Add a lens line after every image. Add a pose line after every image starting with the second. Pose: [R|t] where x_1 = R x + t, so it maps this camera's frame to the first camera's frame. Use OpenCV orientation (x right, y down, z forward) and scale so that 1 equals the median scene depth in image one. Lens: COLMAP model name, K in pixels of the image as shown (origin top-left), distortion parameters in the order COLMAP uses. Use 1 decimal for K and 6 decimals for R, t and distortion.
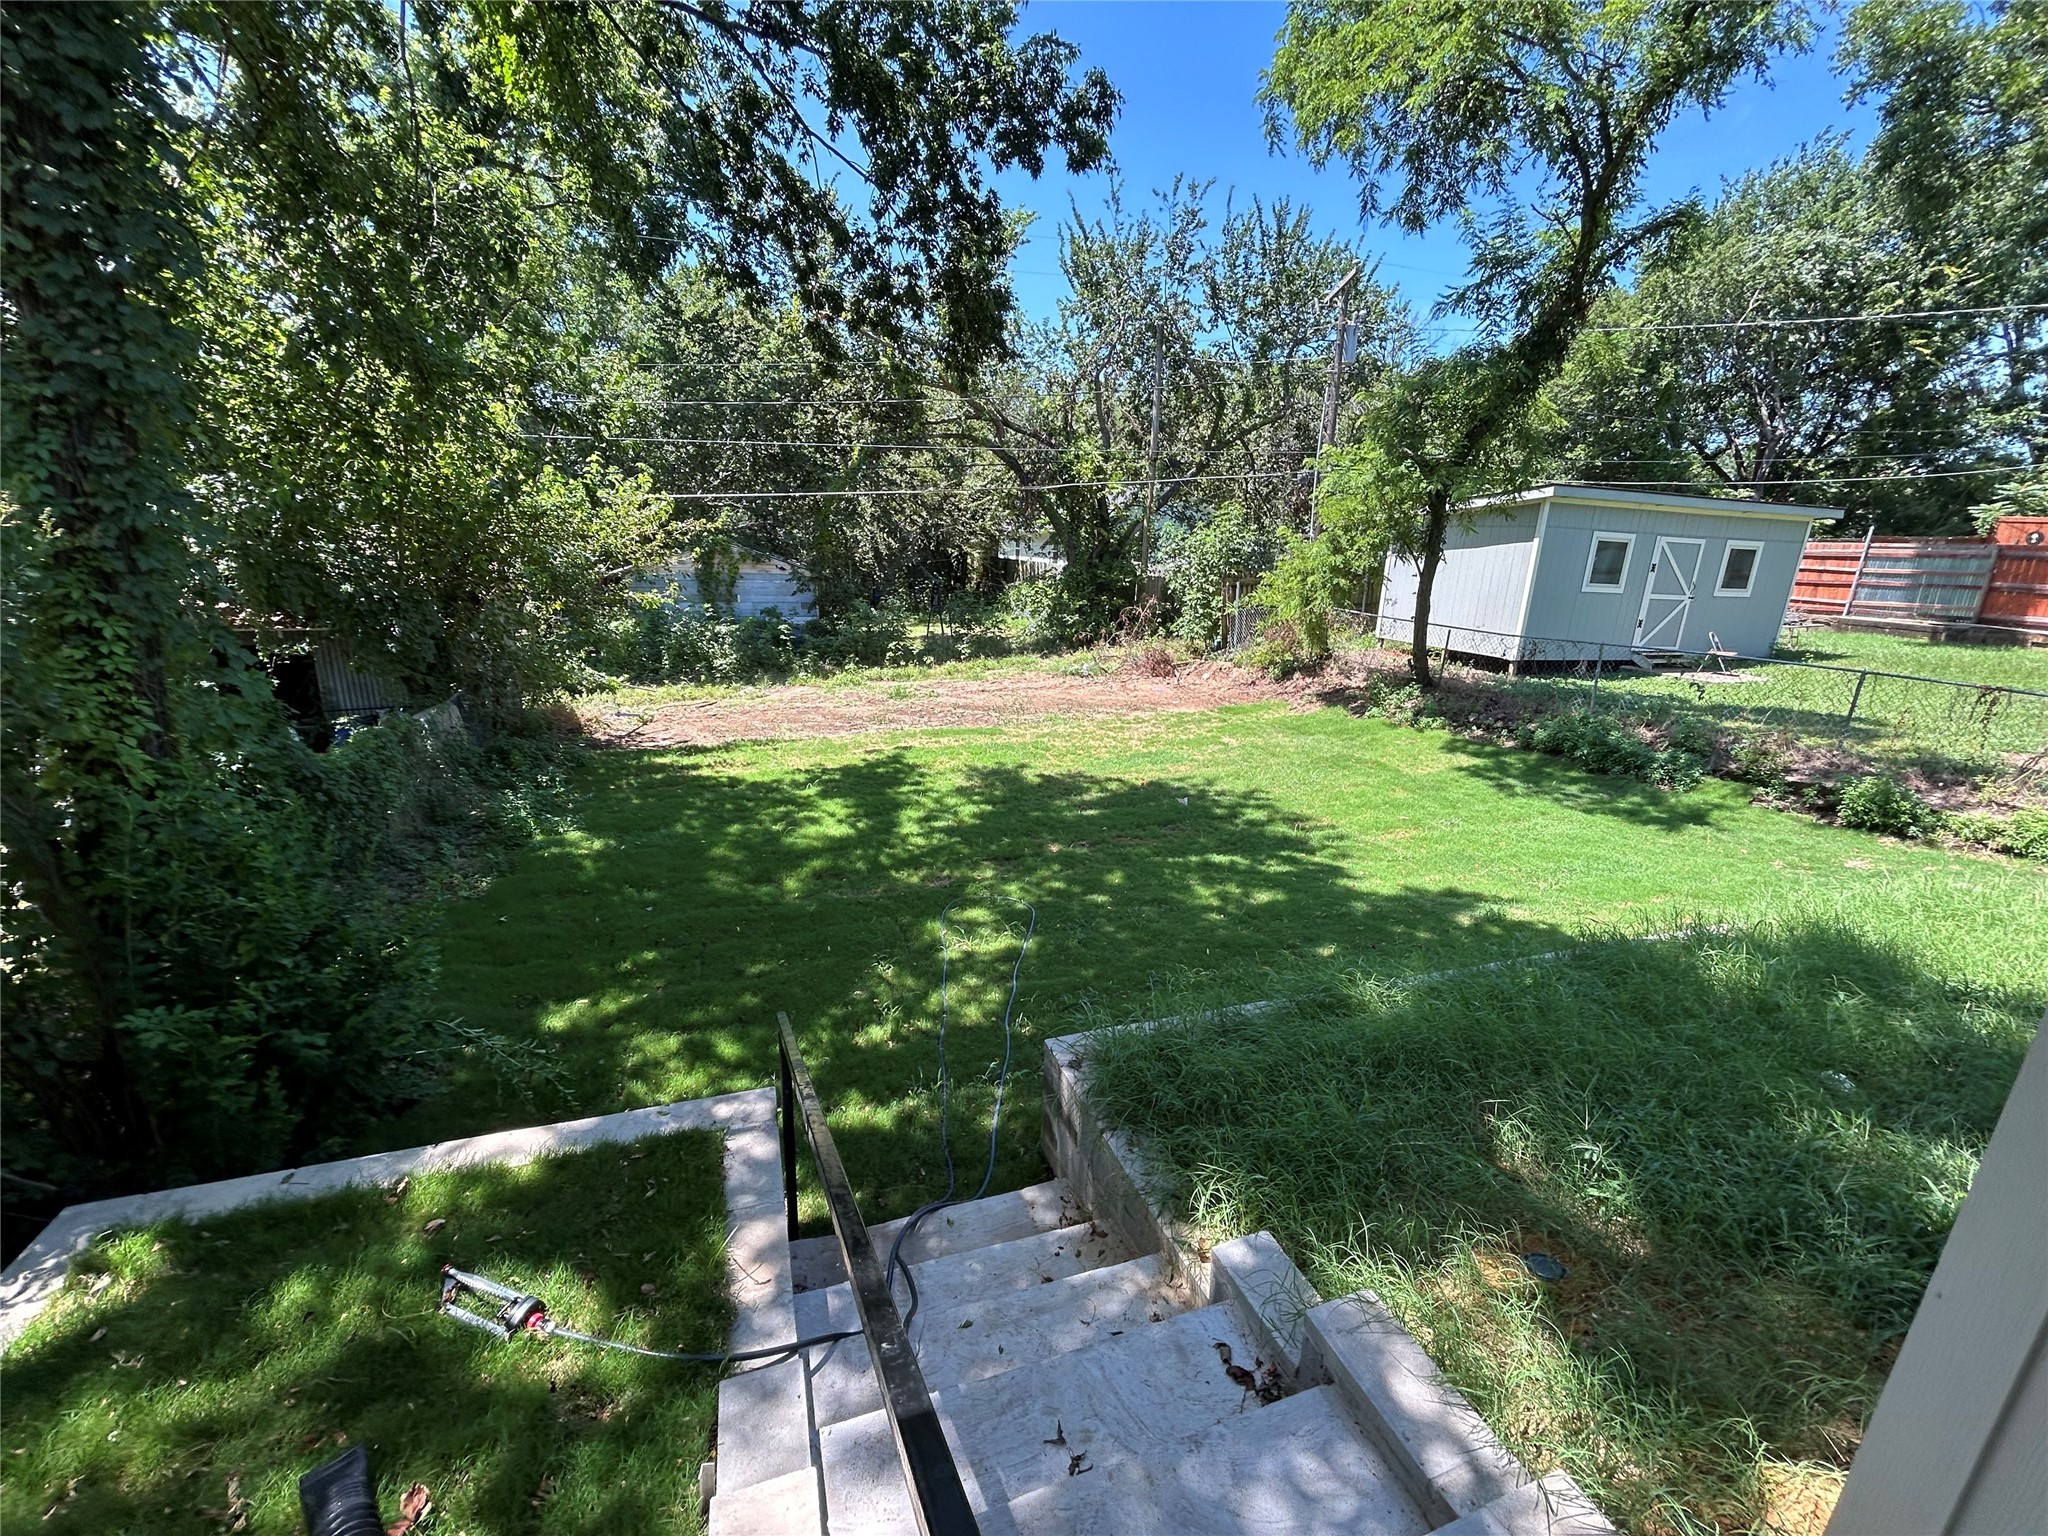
lens RADIAL K [[827.7, 0, 1018.1], [0, 827.7, 773.5], [0, 0, 1]] dist [0.000976, 0.000132]
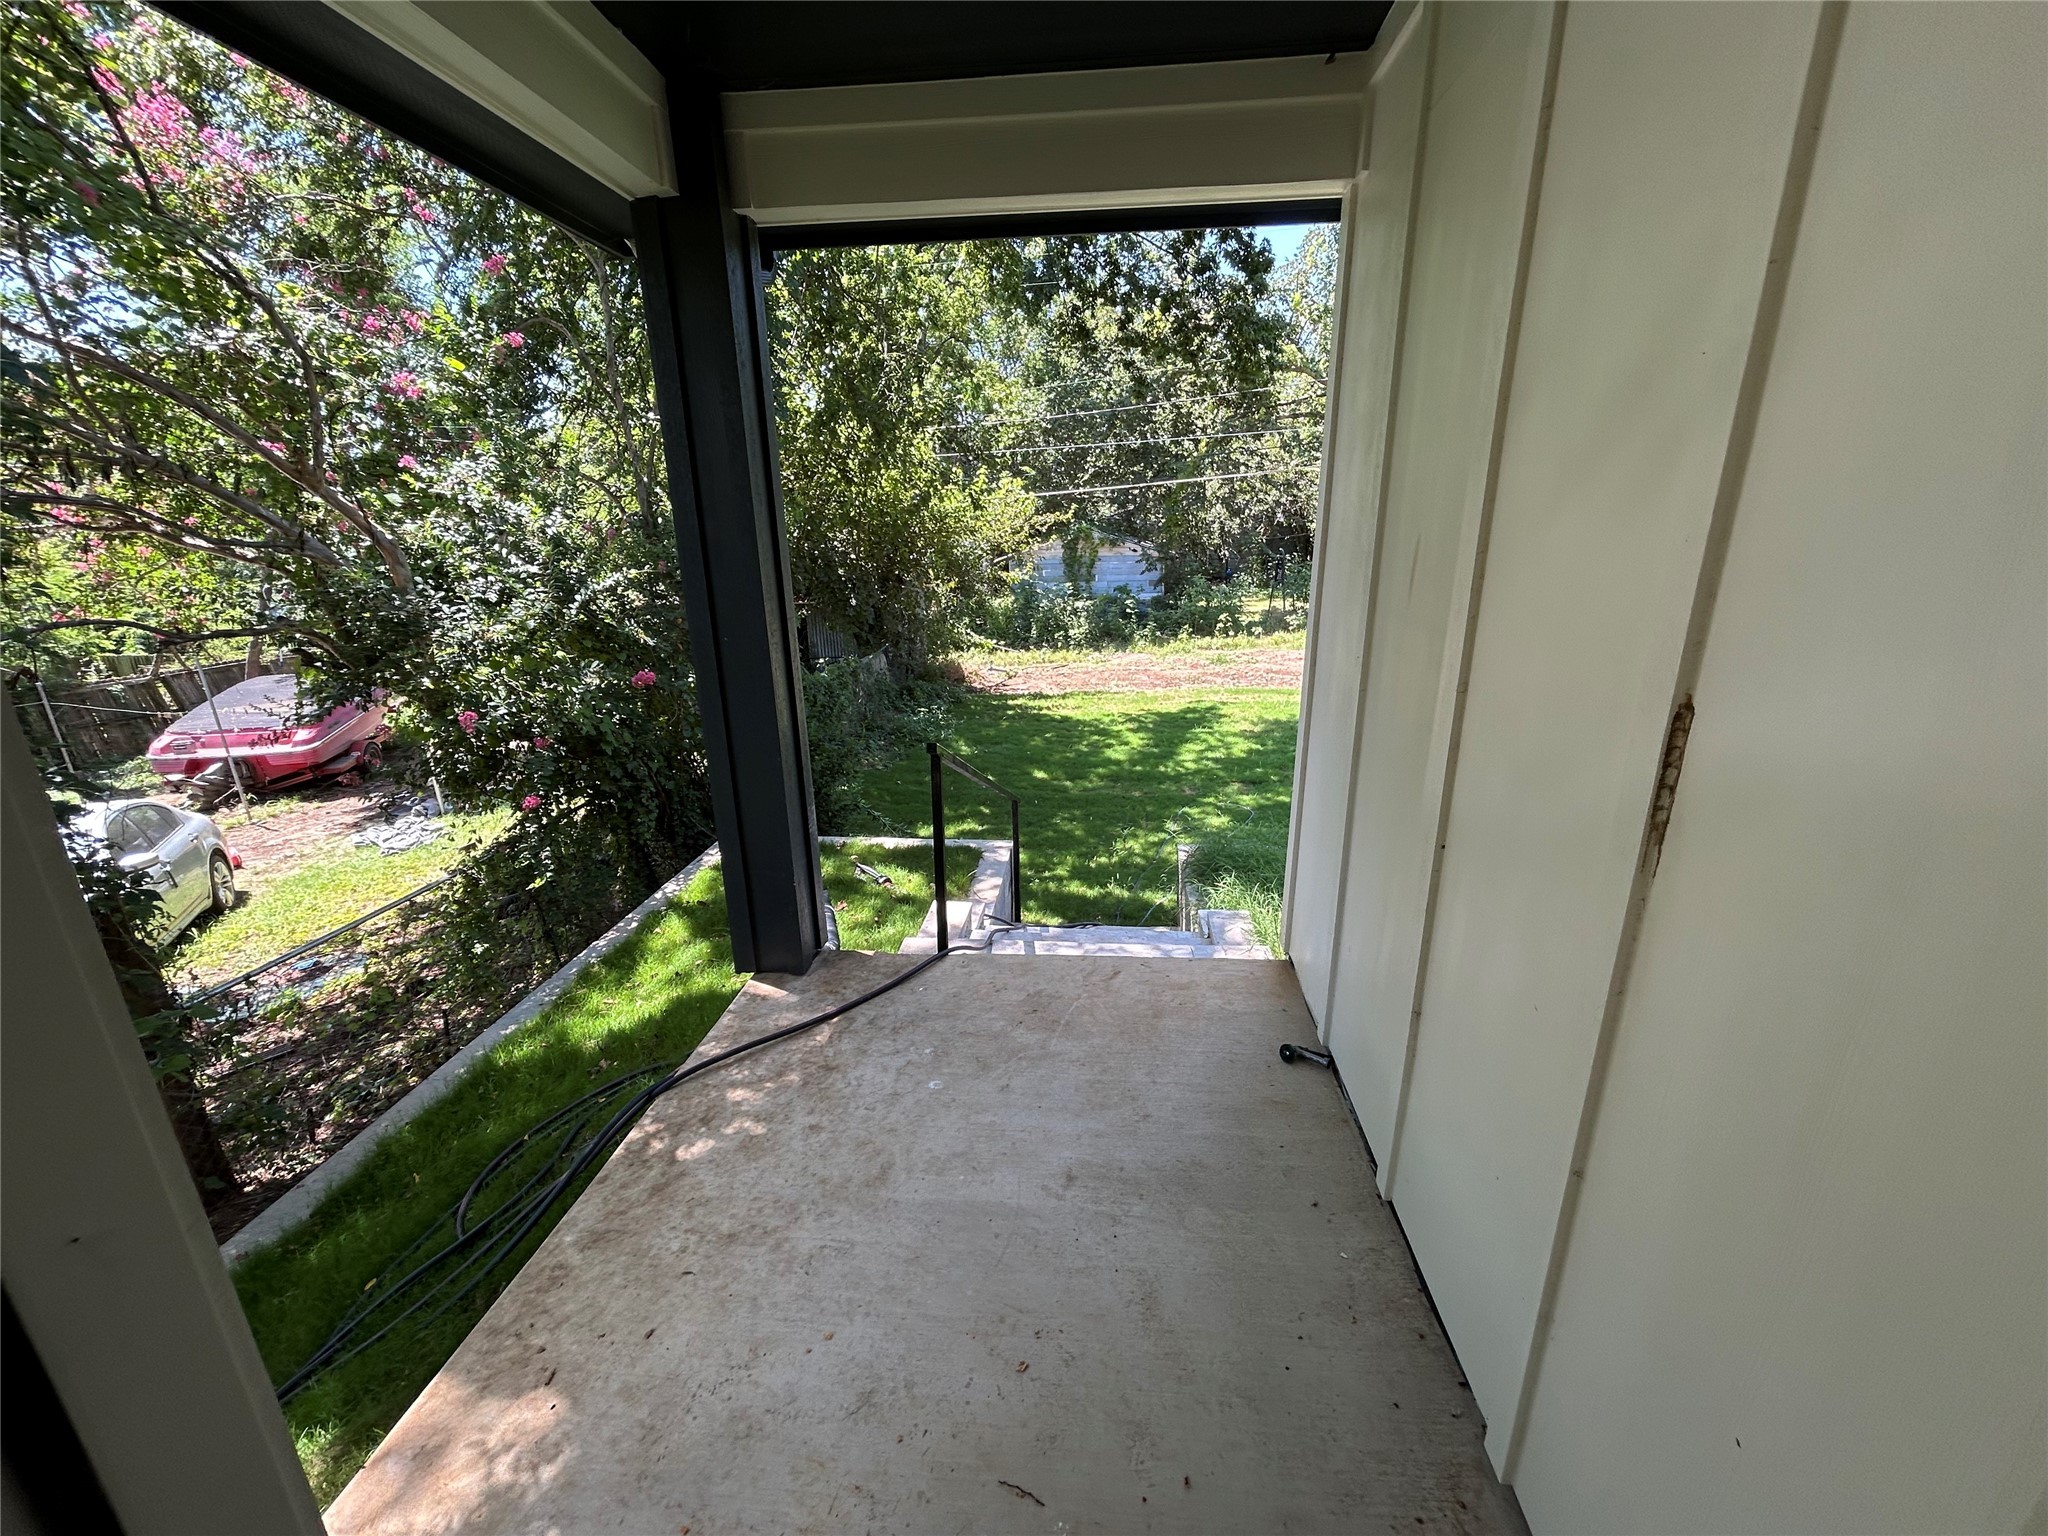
lens RADIAL K [[821.0, 0, 1024.0], [0, 821.0, 768.0], [0, 0, 1]] dist [-0.000006, 0.000019]
pose [[0.908521, 0.070560, -0.411838, 0.071827], [-0.063399, 0.997505, 0.031044, 0.027995], [0.413001, -0.002094, 0.910728, -0.099929]]
